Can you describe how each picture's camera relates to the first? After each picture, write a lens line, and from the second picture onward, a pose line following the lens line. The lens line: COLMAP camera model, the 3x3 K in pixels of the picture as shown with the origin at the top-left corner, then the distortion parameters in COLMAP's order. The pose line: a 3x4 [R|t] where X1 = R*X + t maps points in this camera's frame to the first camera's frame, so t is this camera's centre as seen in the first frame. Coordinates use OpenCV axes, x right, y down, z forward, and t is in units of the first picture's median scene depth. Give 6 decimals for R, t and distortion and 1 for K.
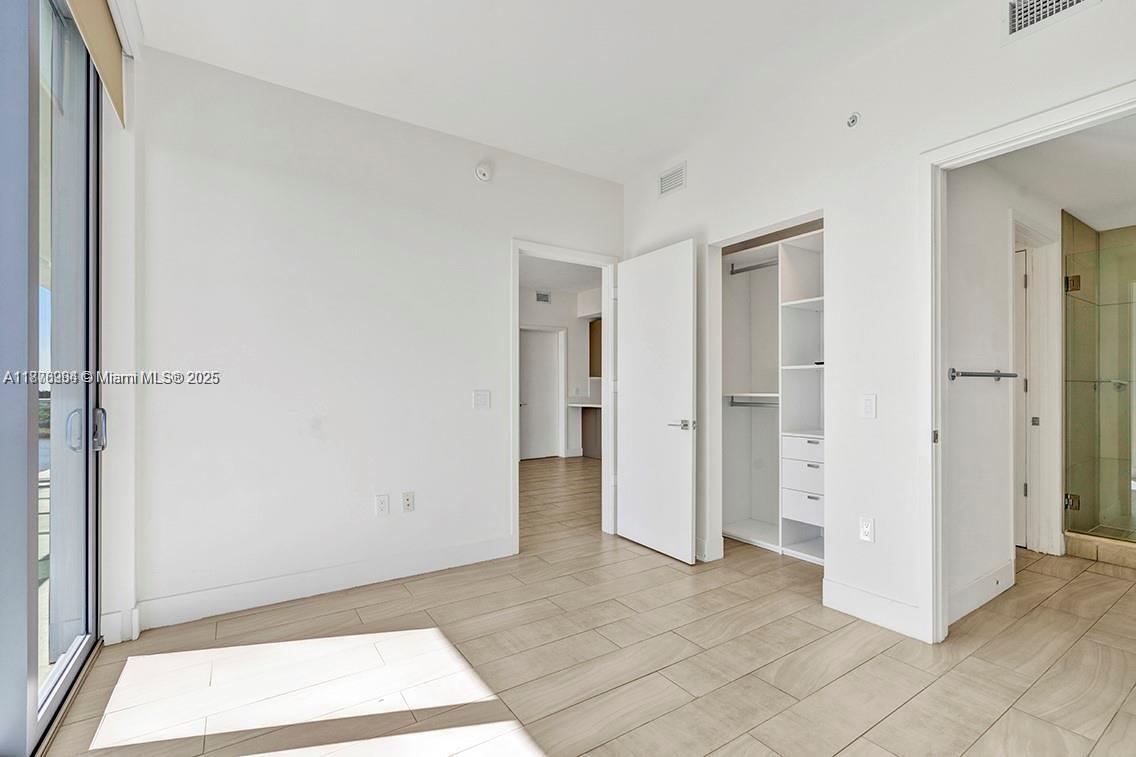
lens RADIAL K [[519.3, 0, 591.2], [0, 519.3, 383.9], [0, 0, 1]] dist [0.002712, 0.002044]
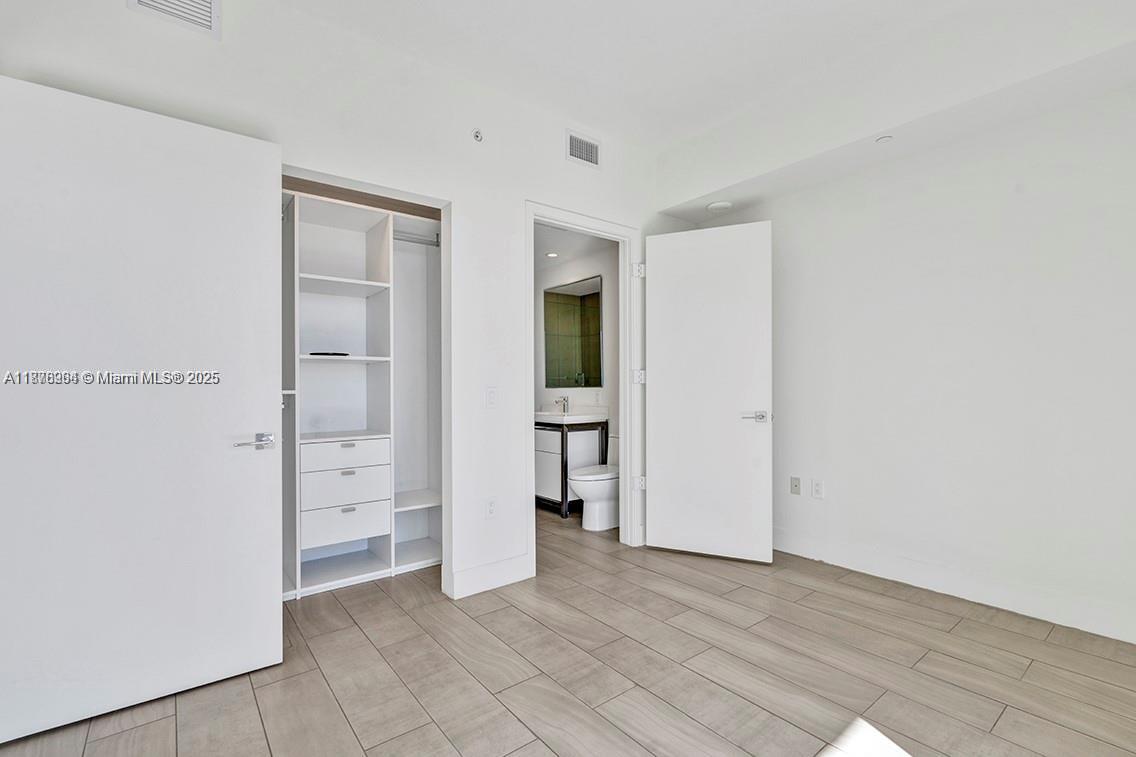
lens RADIAL K [[519.3, 0, 579.1], [0, 519.3, 375.1], [0, 0, 1]] dist [0.002712, 0.002044]
pose [[-0.075583, 0.019806, 0.996943, -0.587659], [-0.001905, 0.999798, -0.020007, 0.016004], [-0.997138, -0.003411, -0.075530, 0.867231]]
